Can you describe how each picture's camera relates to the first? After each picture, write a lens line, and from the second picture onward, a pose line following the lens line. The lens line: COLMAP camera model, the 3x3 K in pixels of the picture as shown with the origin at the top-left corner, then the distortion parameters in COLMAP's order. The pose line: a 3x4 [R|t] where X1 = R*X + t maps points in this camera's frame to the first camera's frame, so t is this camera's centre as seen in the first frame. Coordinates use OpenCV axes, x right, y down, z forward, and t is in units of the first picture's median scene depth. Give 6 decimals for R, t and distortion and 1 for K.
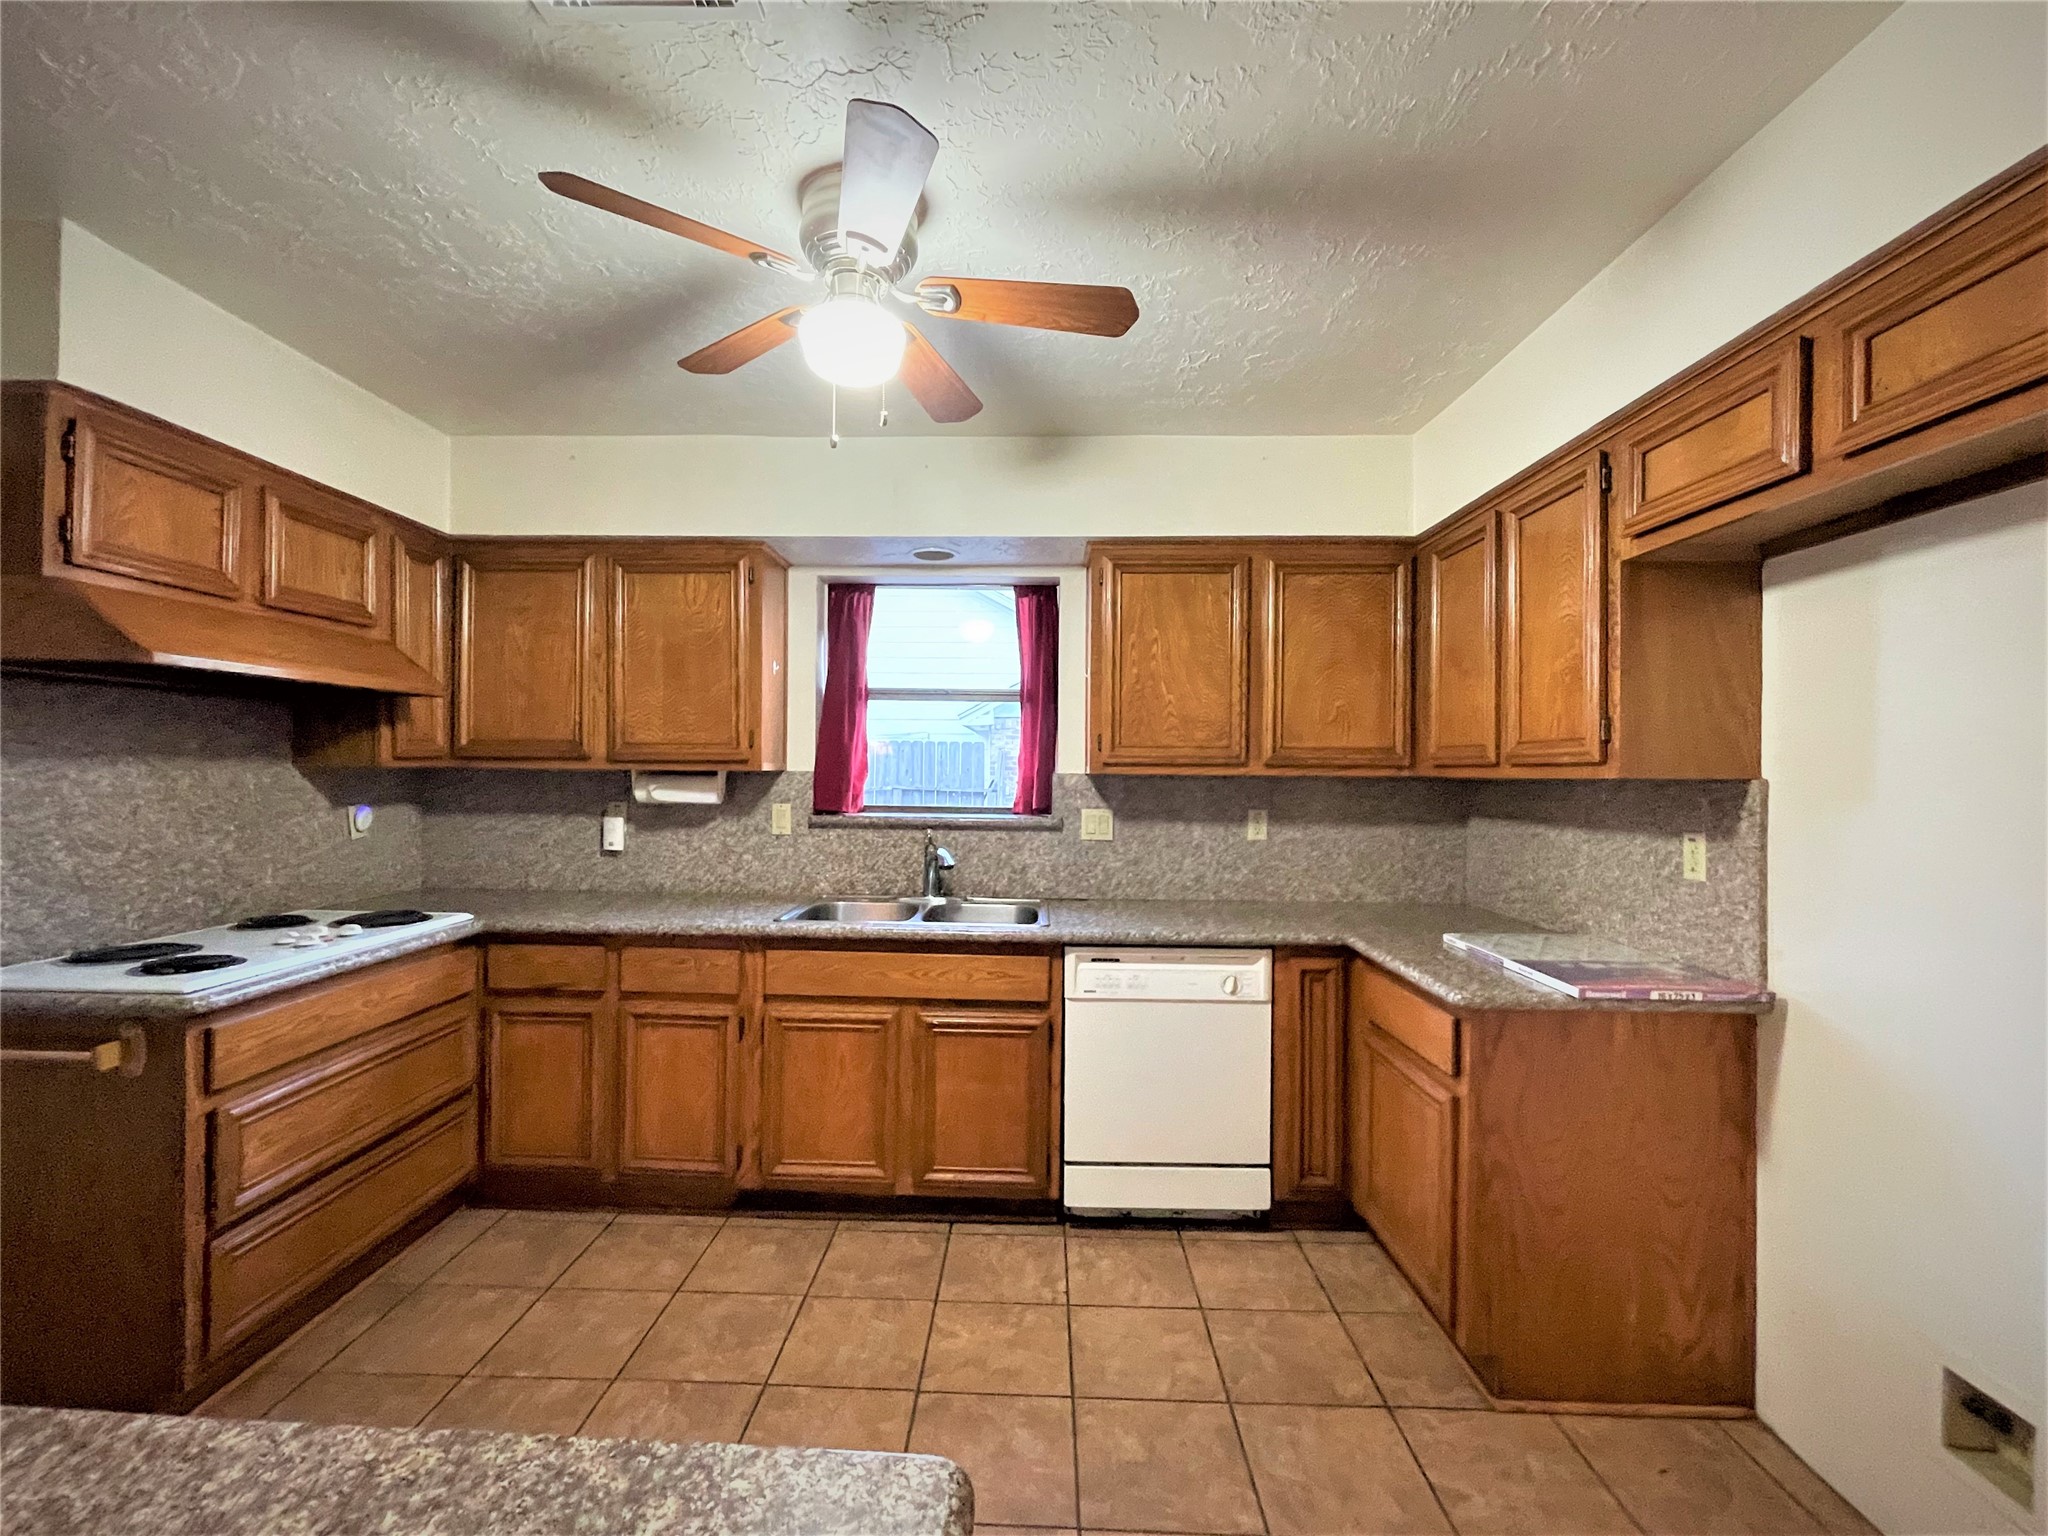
lens RADIAL K [[888.2, 0, 1015.3], [0, 888.2, 771.2], [0, 0, 1]] dist [0.003823, -0.001475]
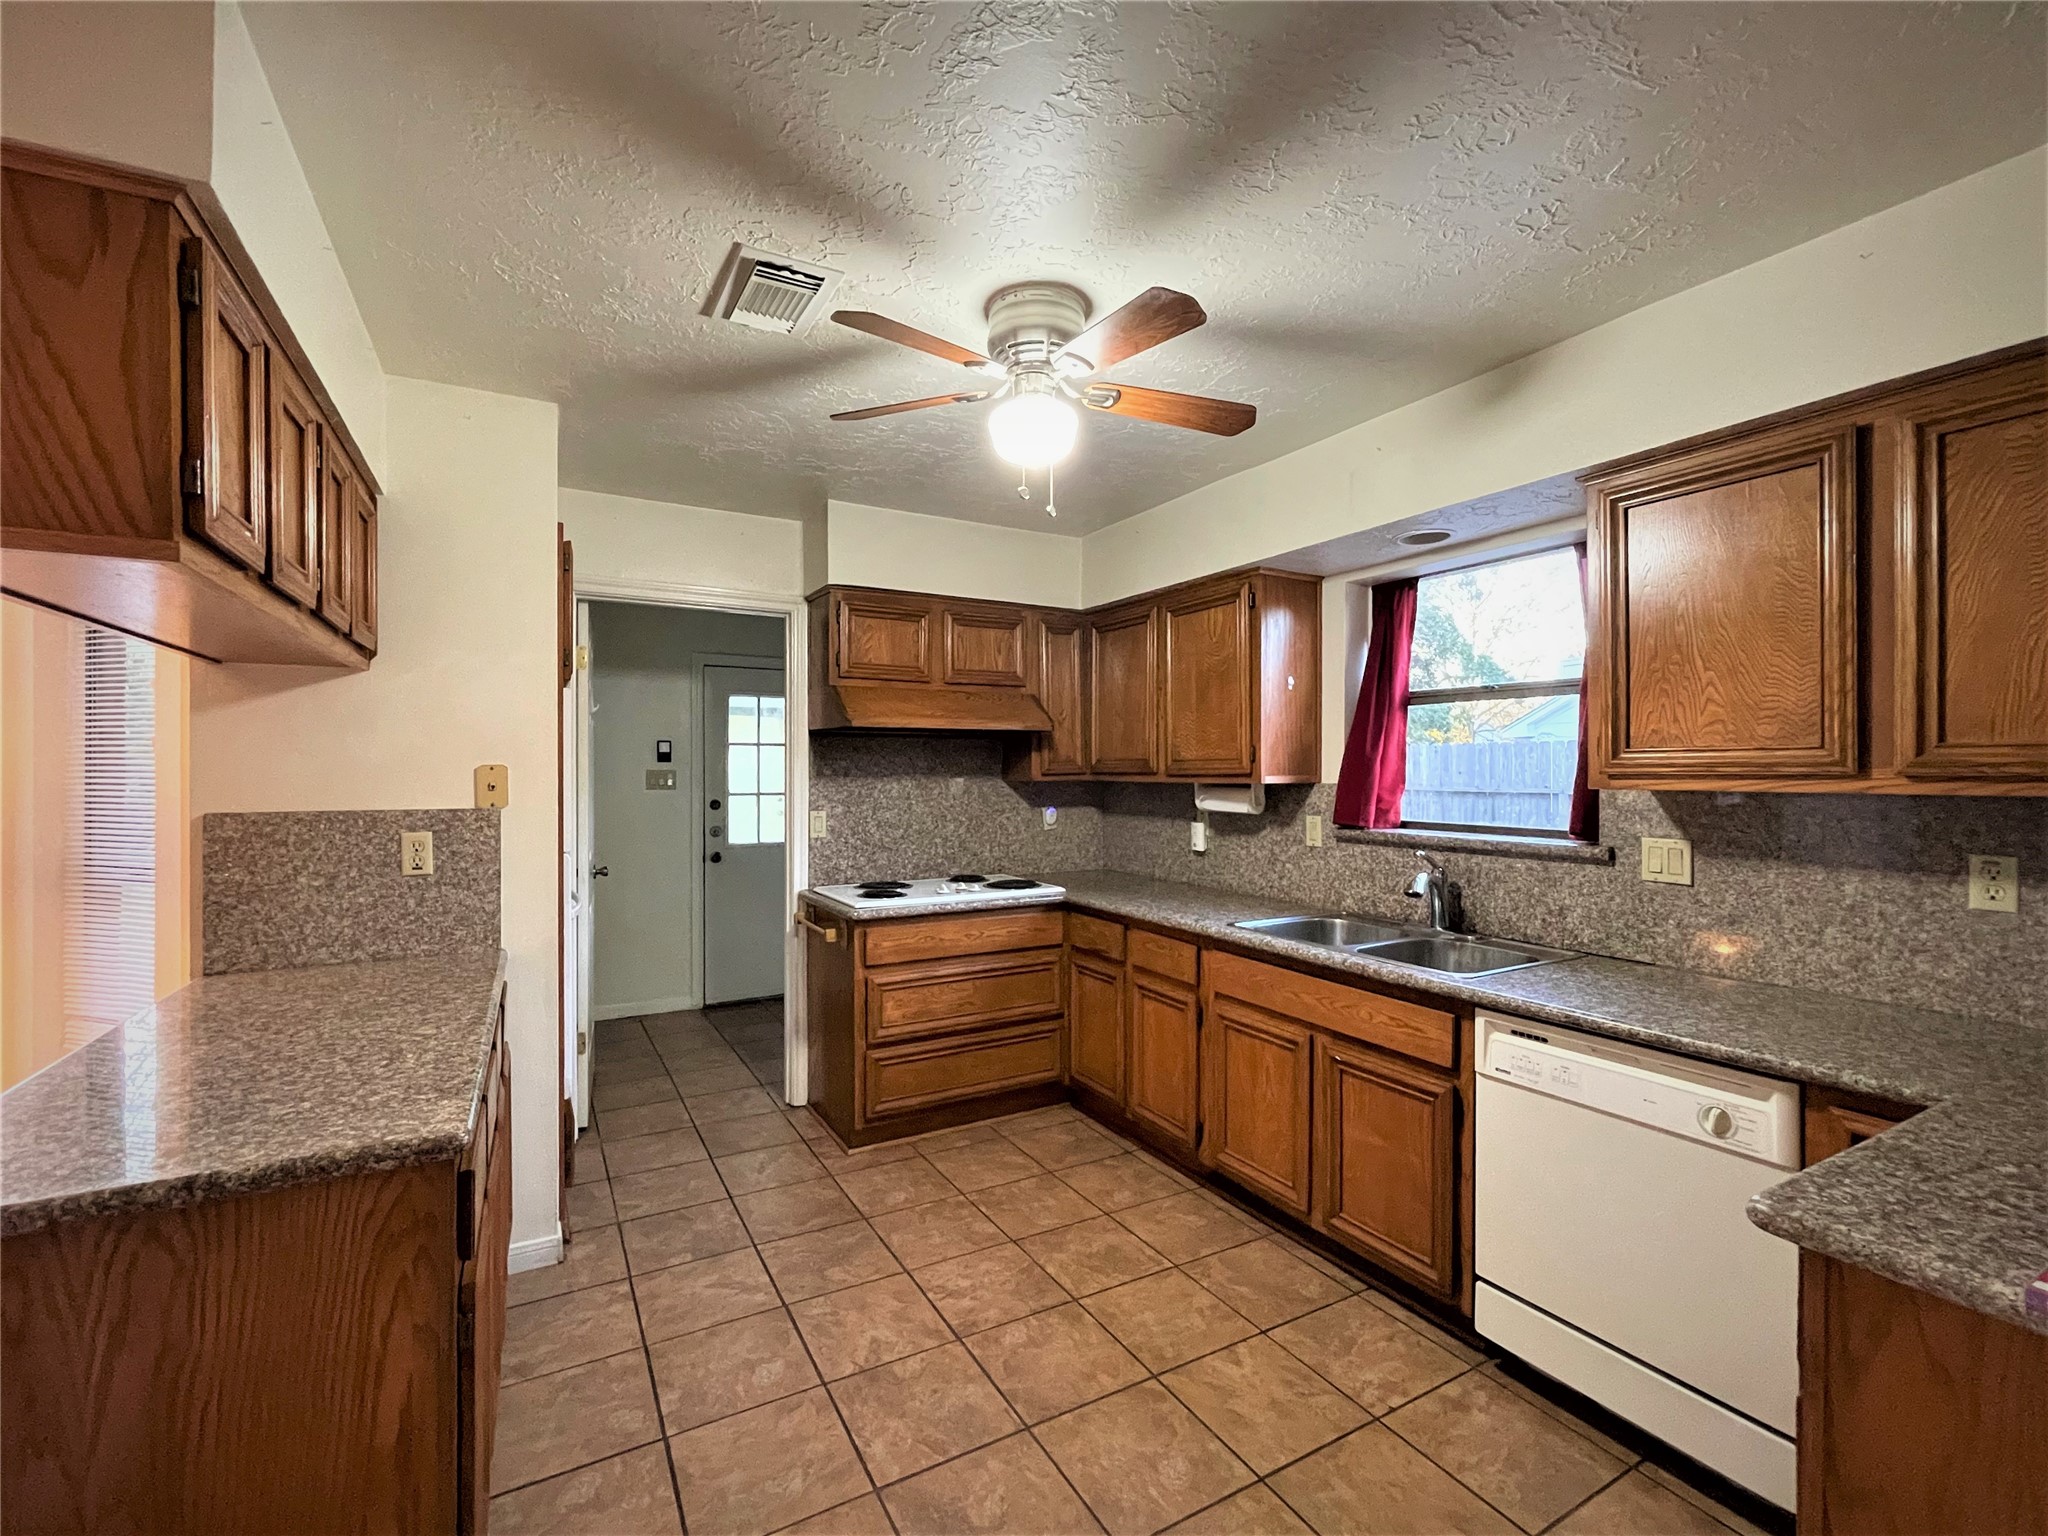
lens RADIAL K [[888.2, 0, 1013.0], [0, 888.2, 772.5], [0, 0, 1]] dist [0.003823, -0.001475]
pose [[0.519167, -0.007586, -0.854639, 0.514371], [0.004029, 0.999971, -0.006429, -0.009164], [0.854663, -0.000105, 0.519183, 0.223711]]
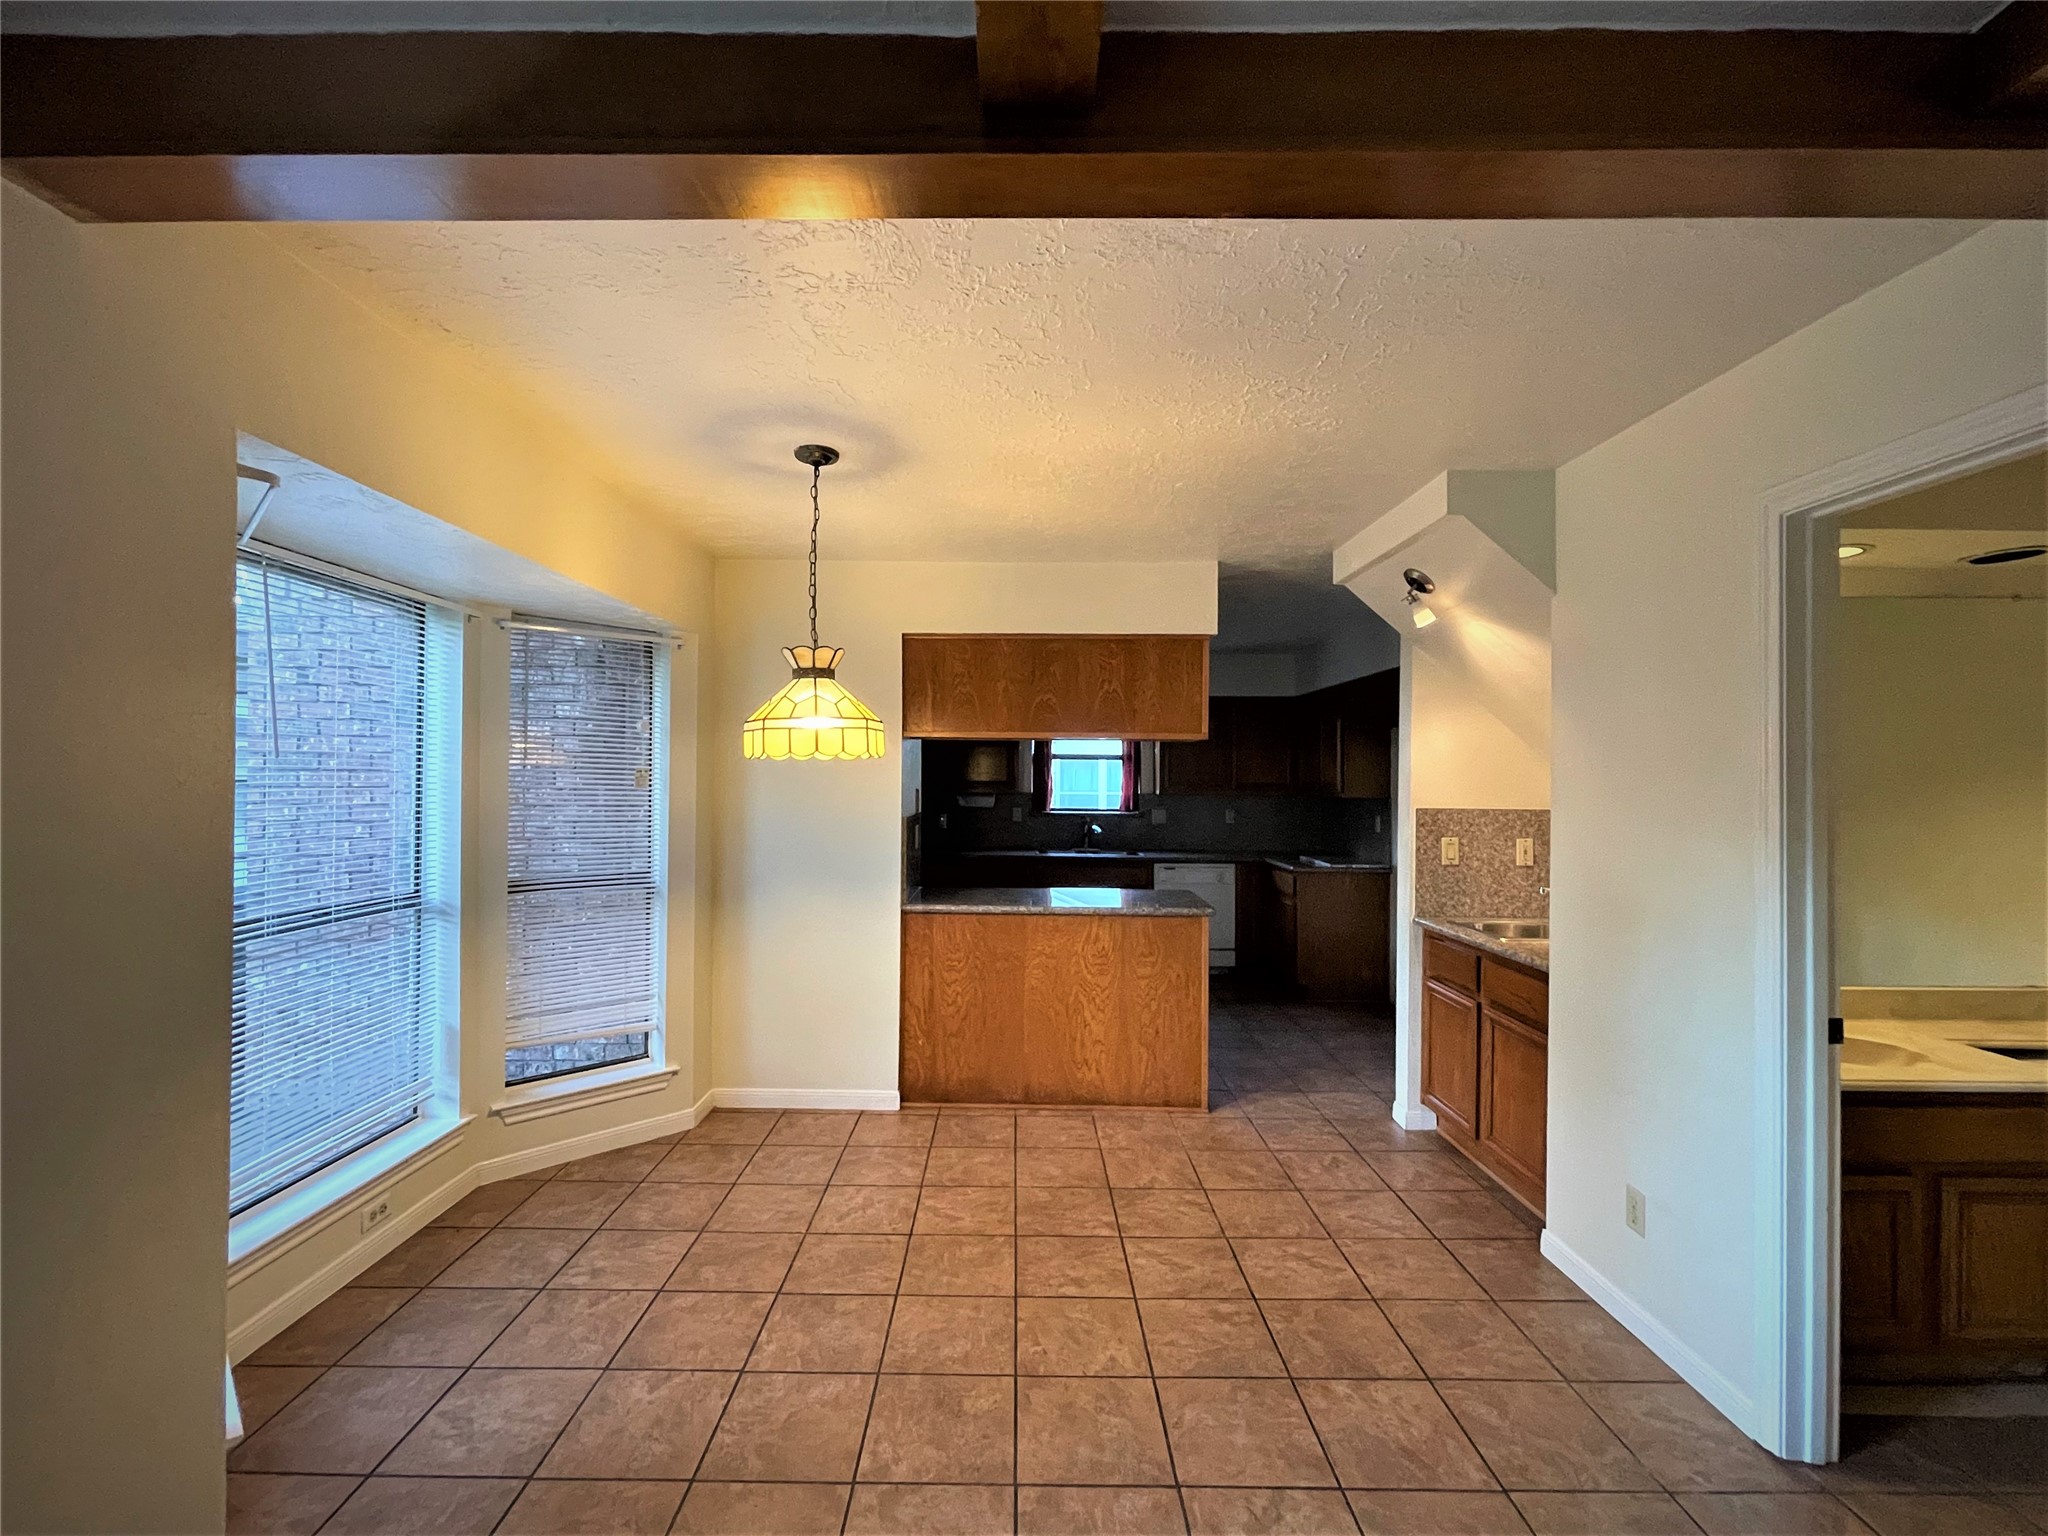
lens RADIAL K [[888.2, 0, 1011.9], [0, 888.2, 770.3], [0, 0, 1]] dist [0.003823, -0.001475]
pose [[0.999052, -0.000260, 0.043523, -0.447051], [0.000451, 0.999990, -0.004382, -0.054457], [-0.043521, 0.004397, 0.999043, -1.466939]]
